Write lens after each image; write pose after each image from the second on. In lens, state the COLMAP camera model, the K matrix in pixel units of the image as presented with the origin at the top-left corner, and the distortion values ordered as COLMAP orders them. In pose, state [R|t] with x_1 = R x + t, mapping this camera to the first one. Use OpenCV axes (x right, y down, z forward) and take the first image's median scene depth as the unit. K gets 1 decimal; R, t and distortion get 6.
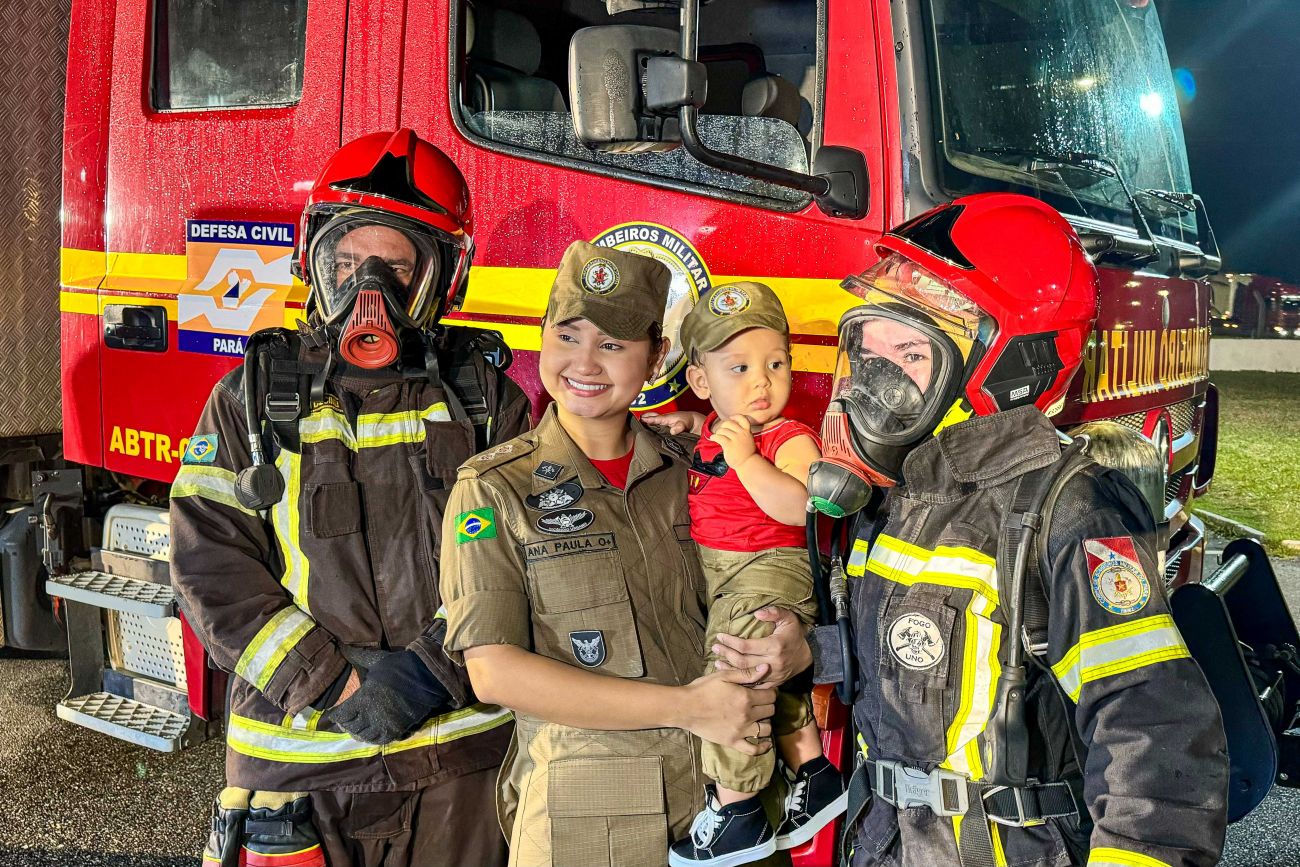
lens RADIAL K [[1274.0, 0, 653.3], [0, 1274.0, 433.9], [0, 0, 1]] dist [0.053015, 0.000000]
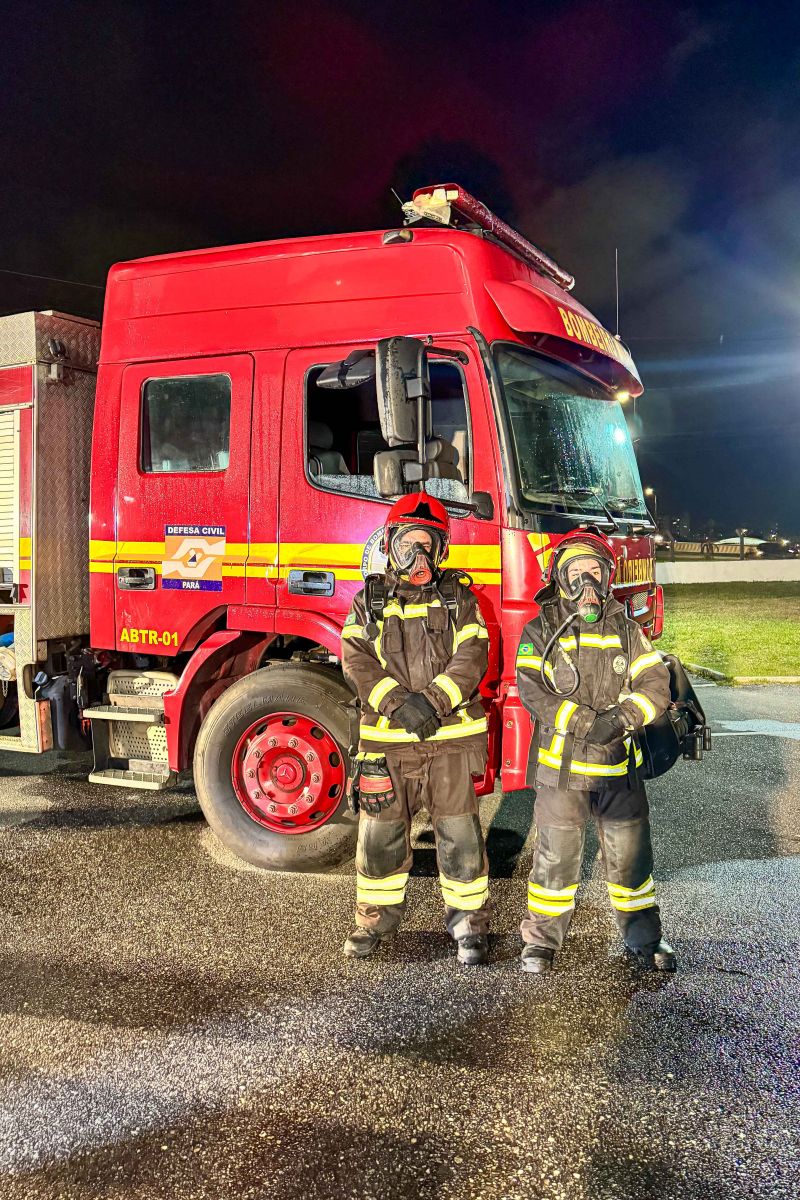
lens RADIAL K [[929.6, 0, 434.8], [0, 929.6, 584.6], [0, 0, 1]] dist [0.077097, -0.084879]
pose [[0.992979, -0.041801, 0.110655, -0.133138], [0.048714, 0.996977, -0.060528, 0.051683], [-0.107791, 0.065494, 0.992014, -0.679527]]
